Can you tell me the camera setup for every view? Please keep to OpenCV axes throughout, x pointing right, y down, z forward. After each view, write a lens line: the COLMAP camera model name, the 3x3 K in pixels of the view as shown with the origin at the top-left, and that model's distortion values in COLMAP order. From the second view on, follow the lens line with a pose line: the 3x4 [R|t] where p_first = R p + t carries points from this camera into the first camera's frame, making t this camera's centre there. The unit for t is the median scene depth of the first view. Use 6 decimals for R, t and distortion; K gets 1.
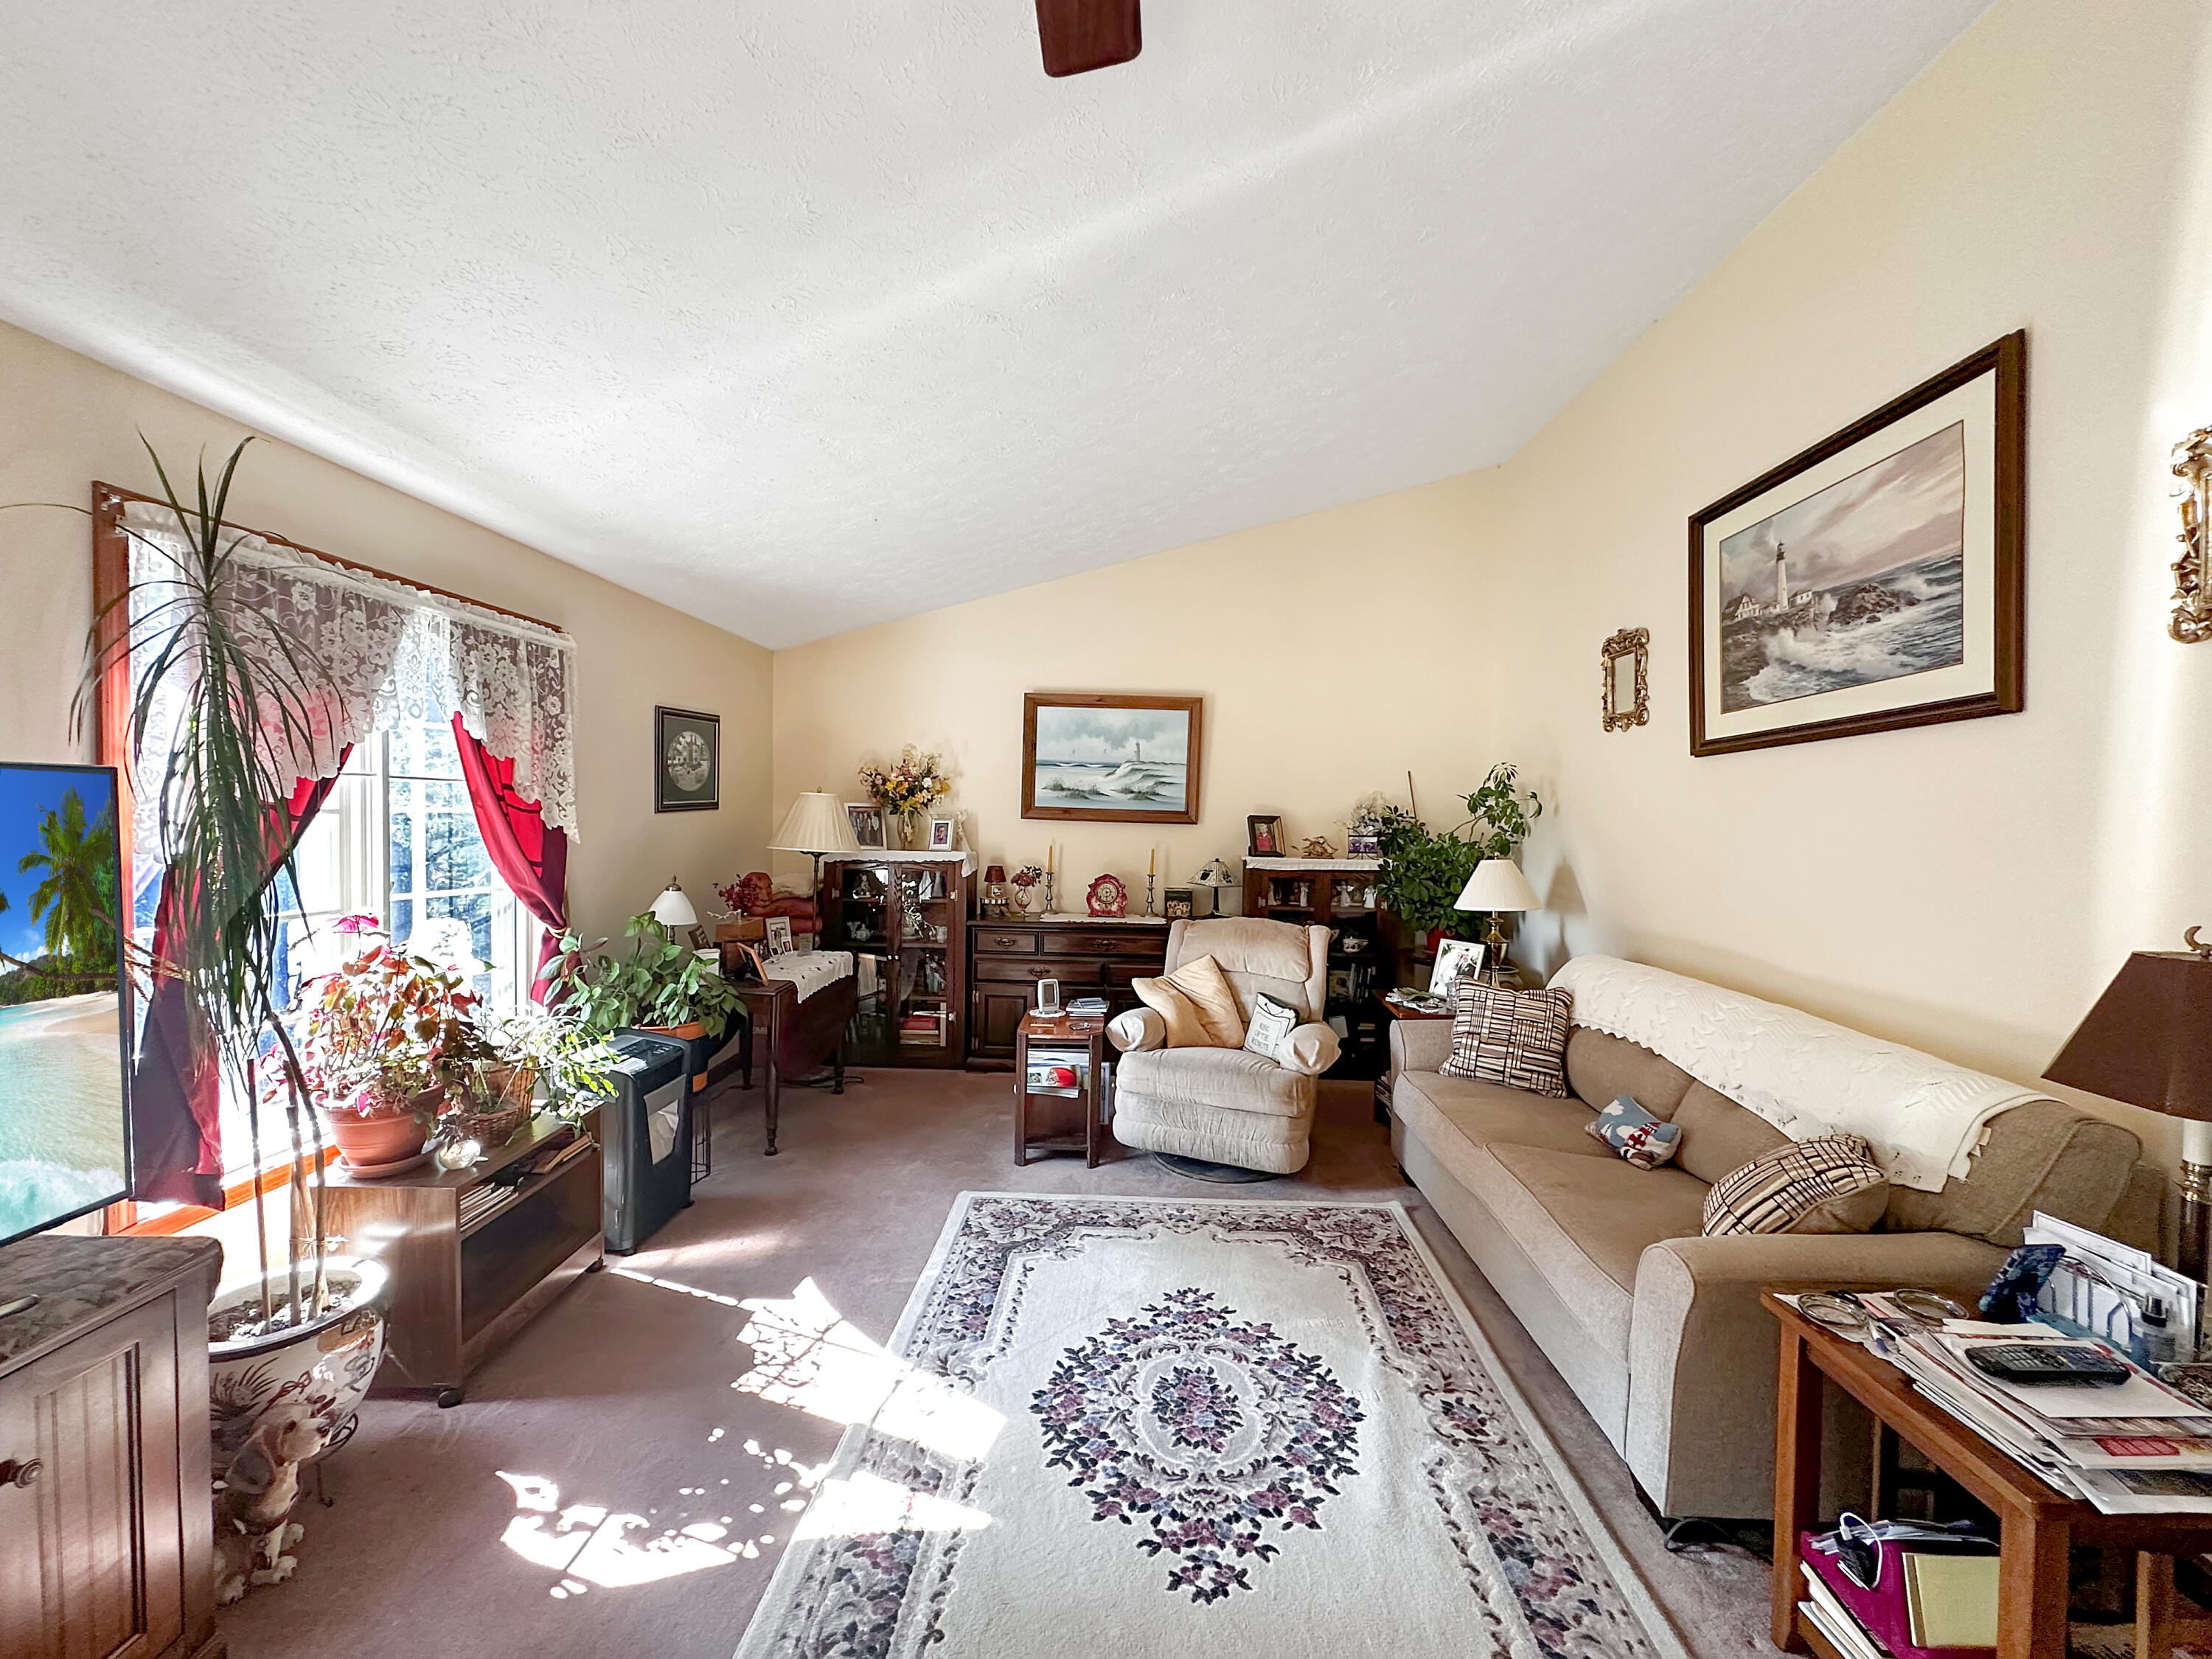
lens RADIAL K [[875.4, 0, 1106.0], [0, 875.4, 829.5], [0, 0, 1]] dist [-0.000727, 0.000005]
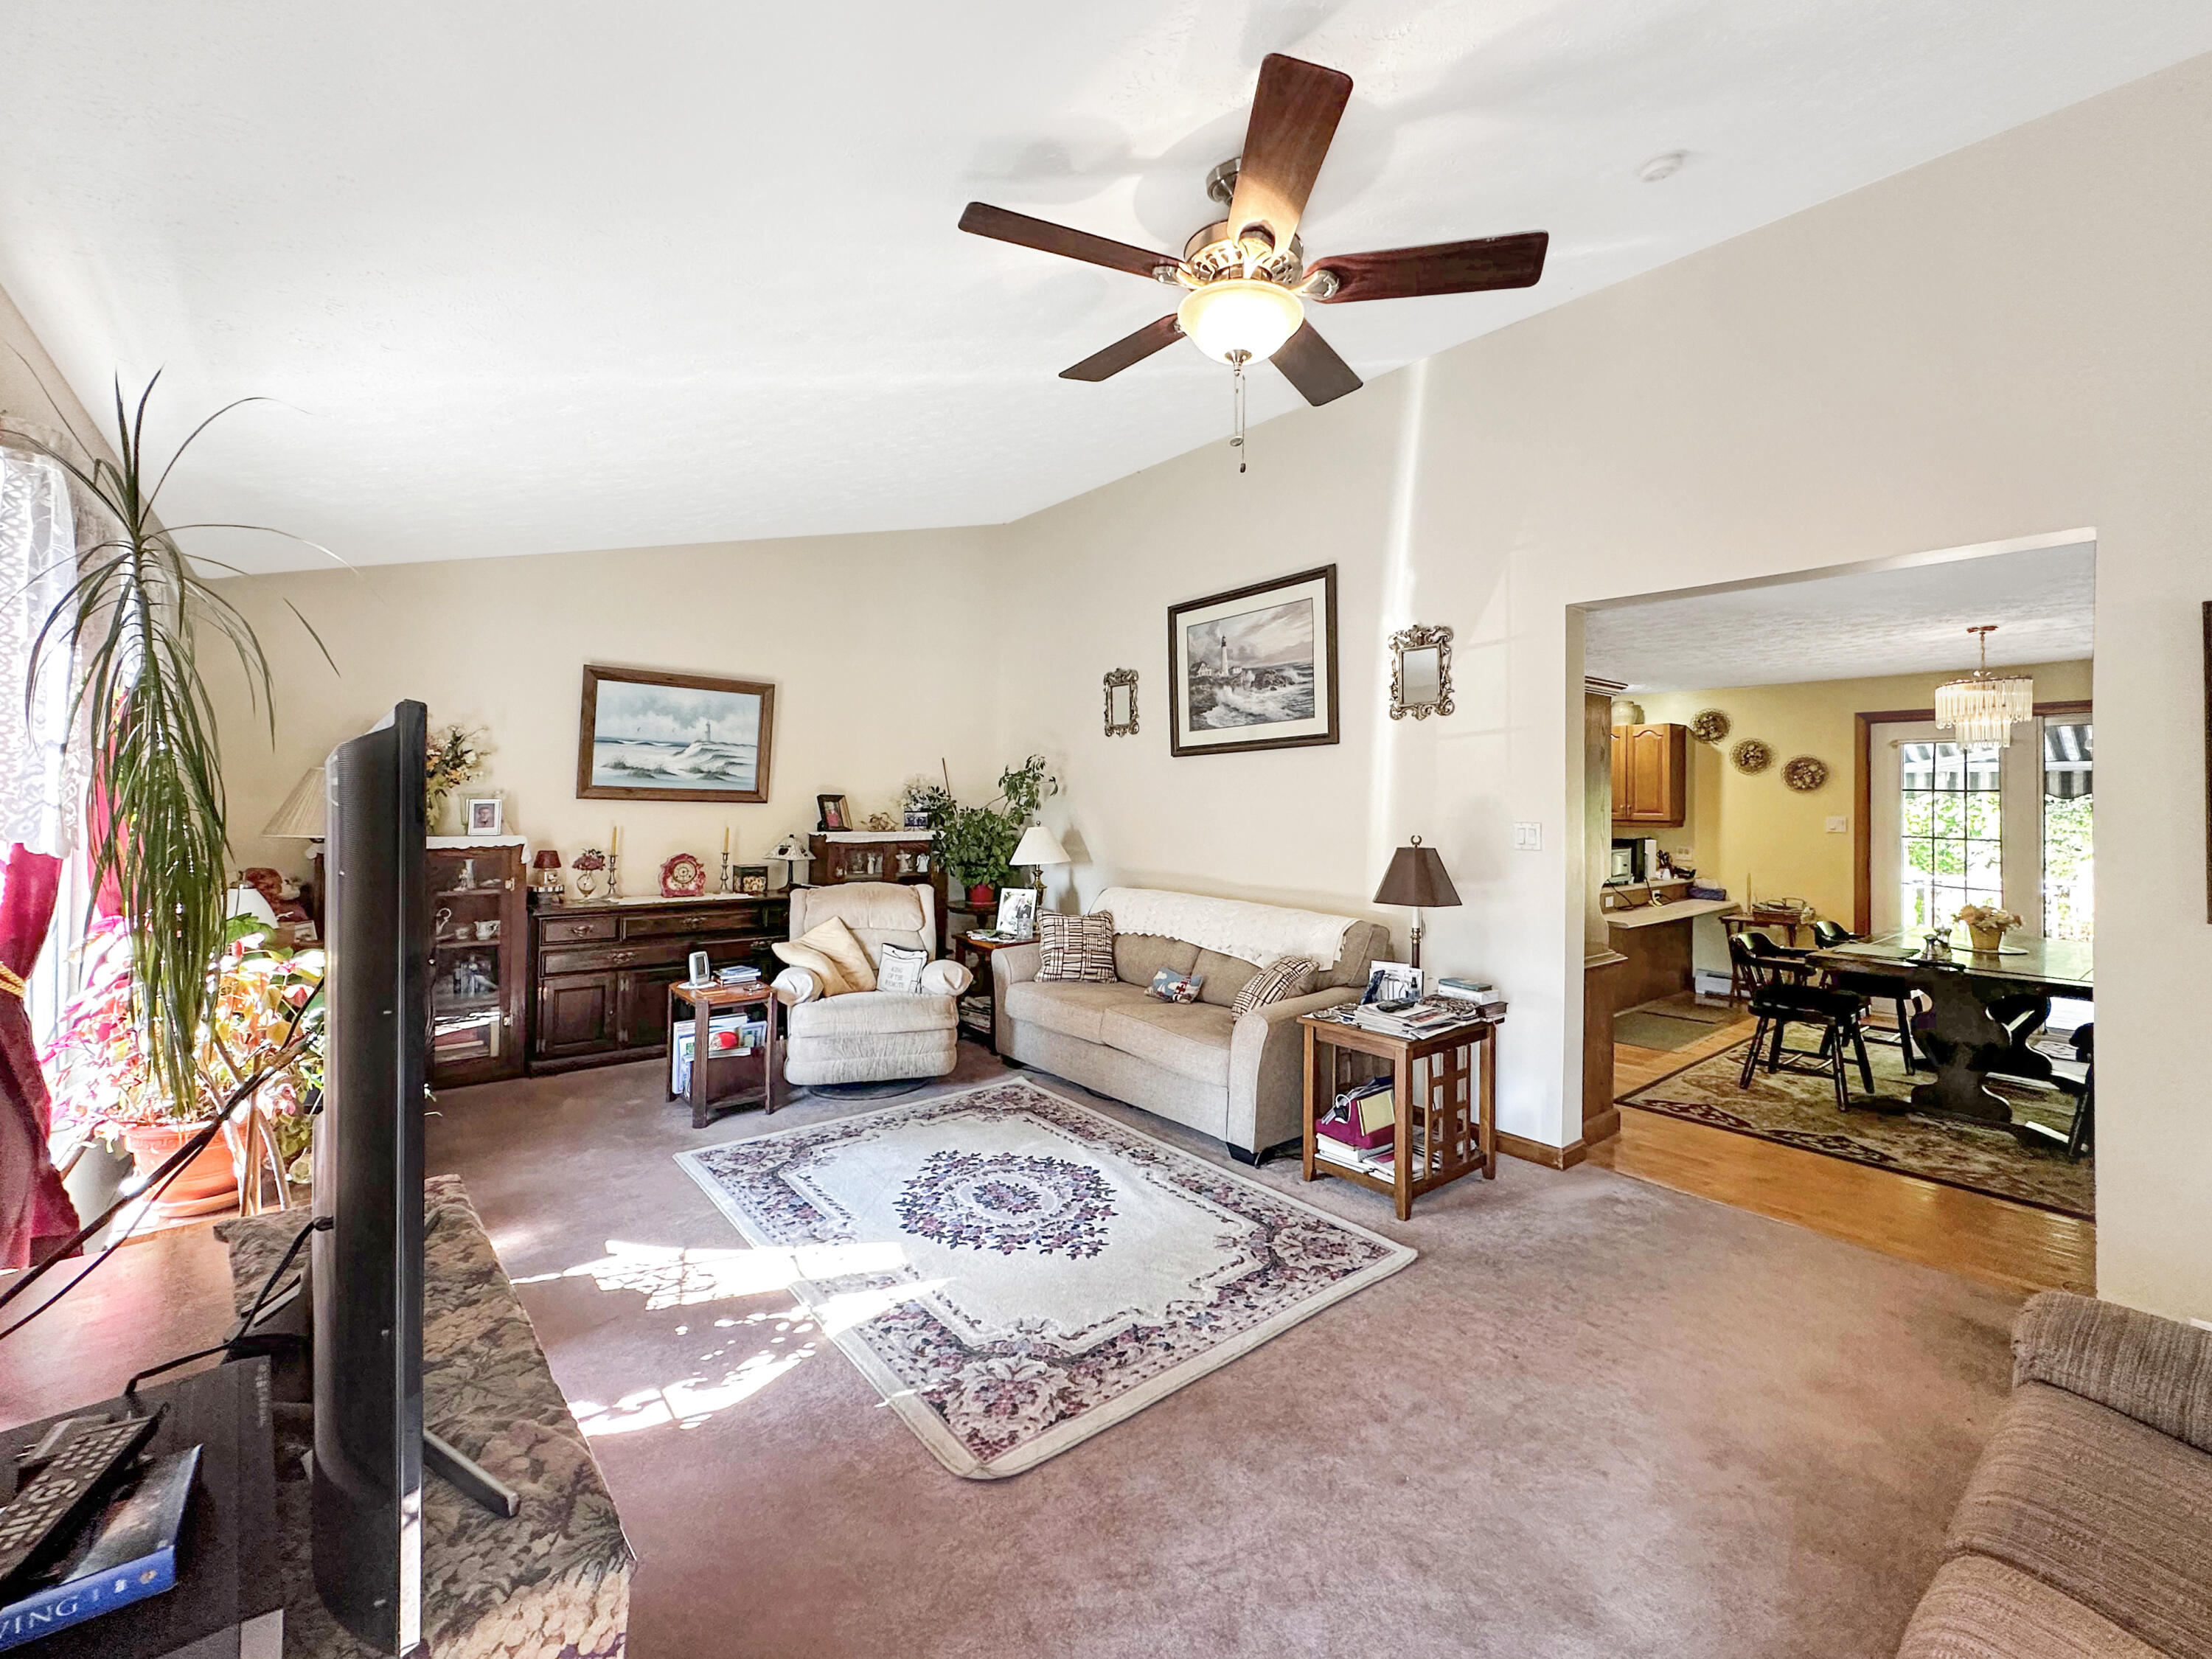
lens RADIAL K [[938.3, 0, 1123.7], [0, 938.3, 786.4], [0, 0, 1]] dist [-0.000930, -0.000299]
pose [[0.741601, 0.004678, 0.670825, -0.555632], [0.013149, 0.999682, -0.021509, 0.006404], [-0.670712, 0.024772, 0.741304, -0.212844]]
